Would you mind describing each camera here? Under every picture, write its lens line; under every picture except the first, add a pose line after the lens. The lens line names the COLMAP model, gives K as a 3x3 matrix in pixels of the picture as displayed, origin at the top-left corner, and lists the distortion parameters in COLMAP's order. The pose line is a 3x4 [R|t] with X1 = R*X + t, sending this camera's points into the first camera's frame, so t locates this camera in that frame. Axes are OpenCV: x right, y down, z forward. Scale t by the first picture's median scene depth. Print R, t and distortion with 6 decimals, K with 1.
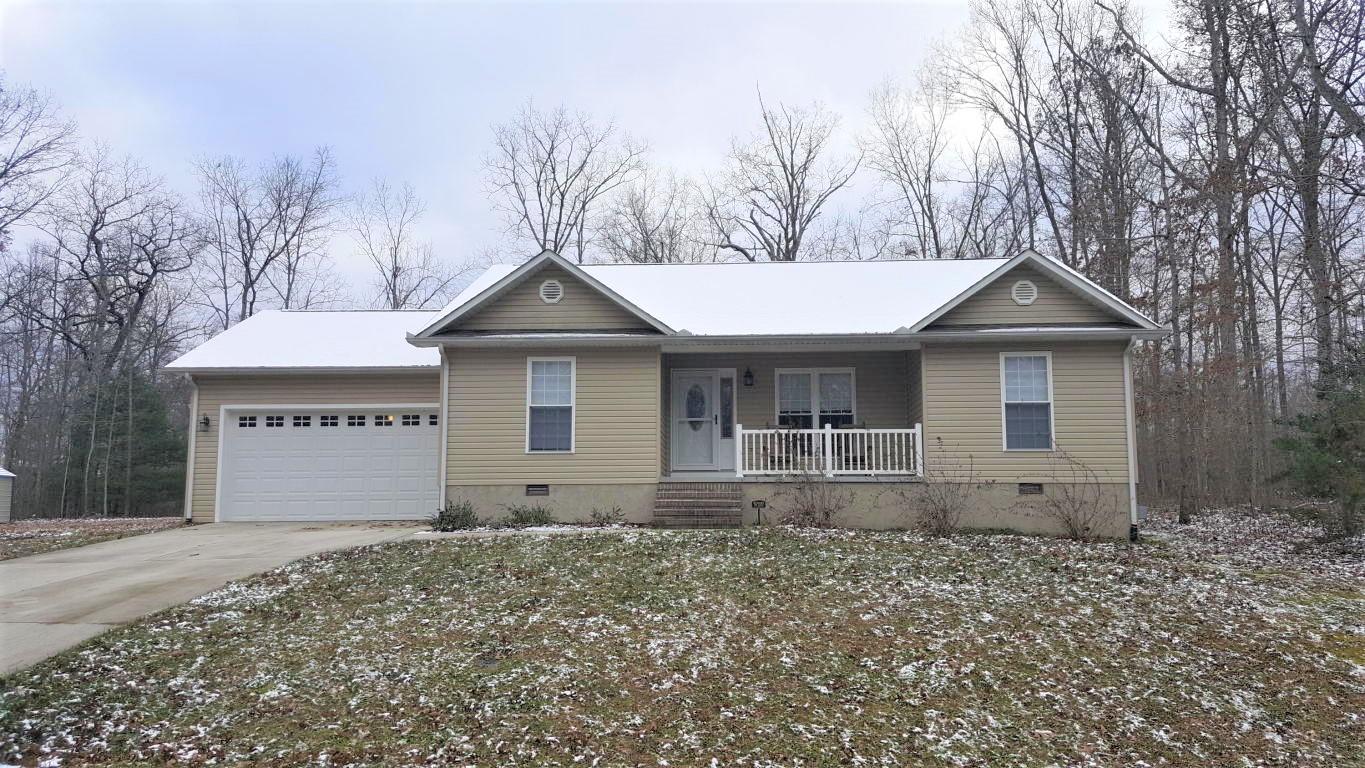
lens RADIAL K [[1021.1, 0, 683.3], [0, 1021.1, 407.6], [0, 0, 1]] dist [0.077676, -0.089078]
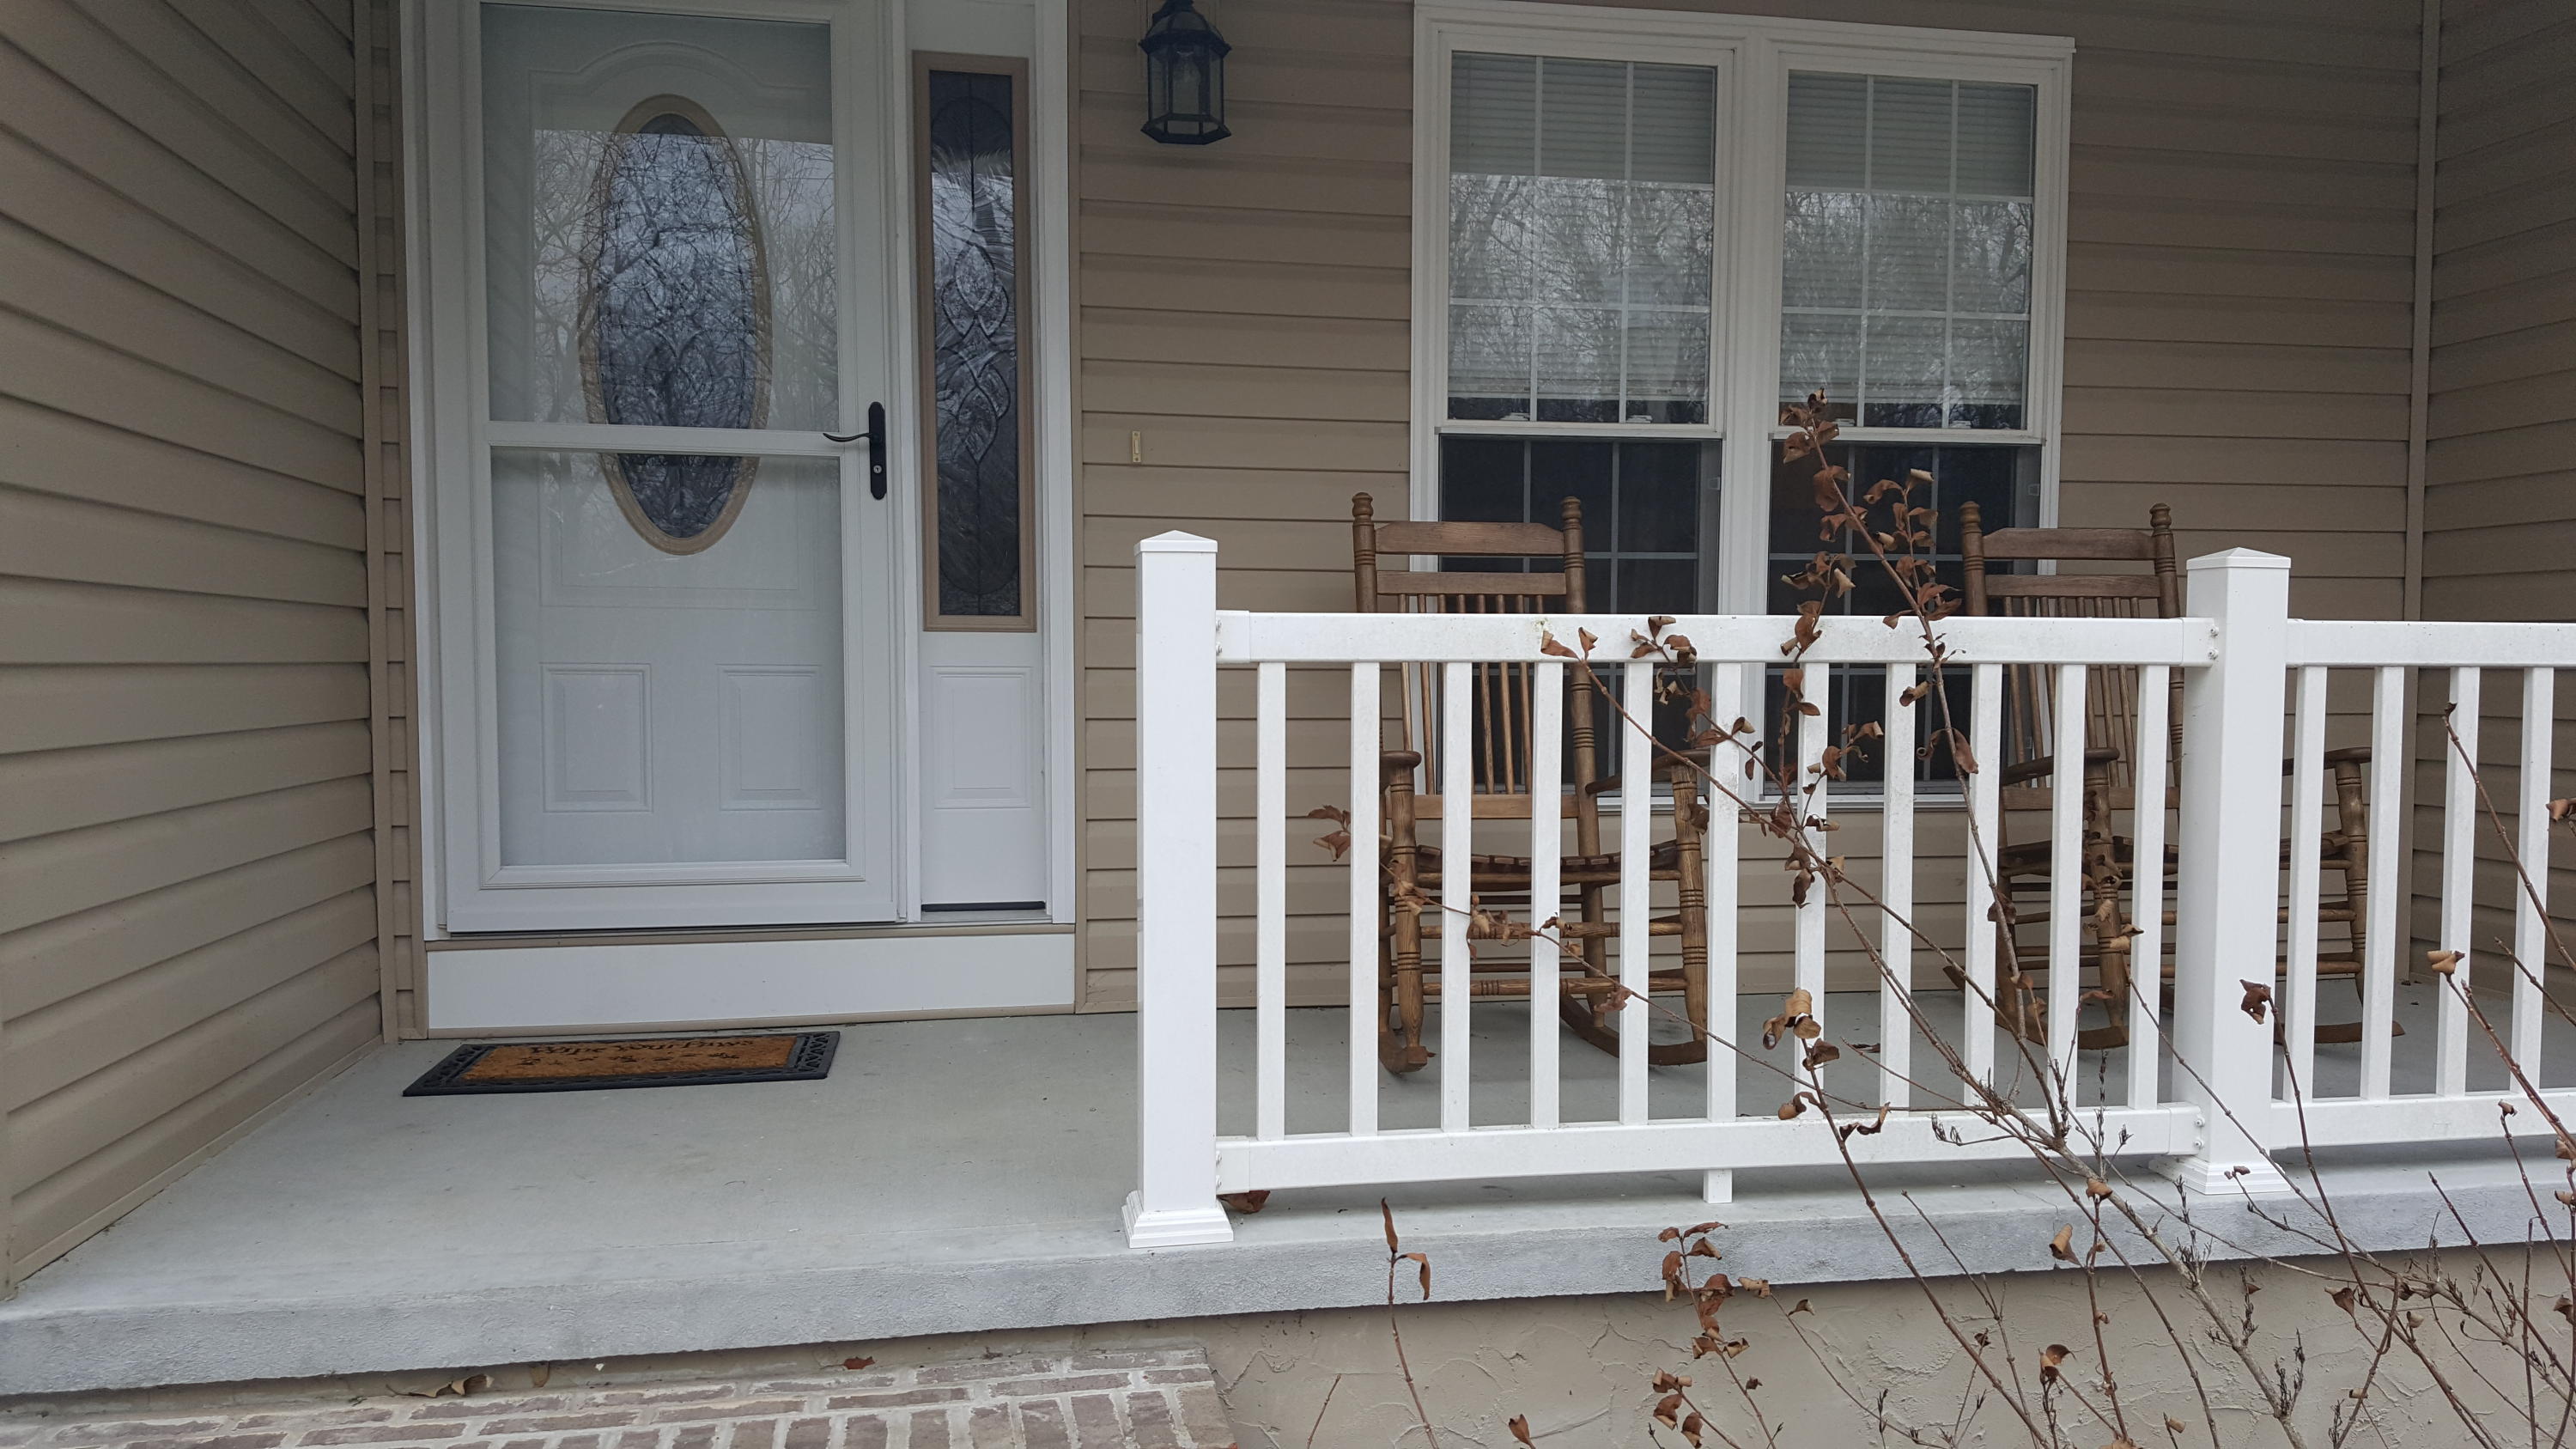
lens RADIAL K [[1927.4, 0, 1289.5], [0, 1927.4, 769.0], [0, 0, 1]] dist [0.077676, -0.089078]
pose [[0.971769, -0.007496, 0.235814, 0.026536], [-0.034548, 0.984200, 0.173657, 0.007744], [-0.233390, -0.176901, 0.956157, 0.792833]]
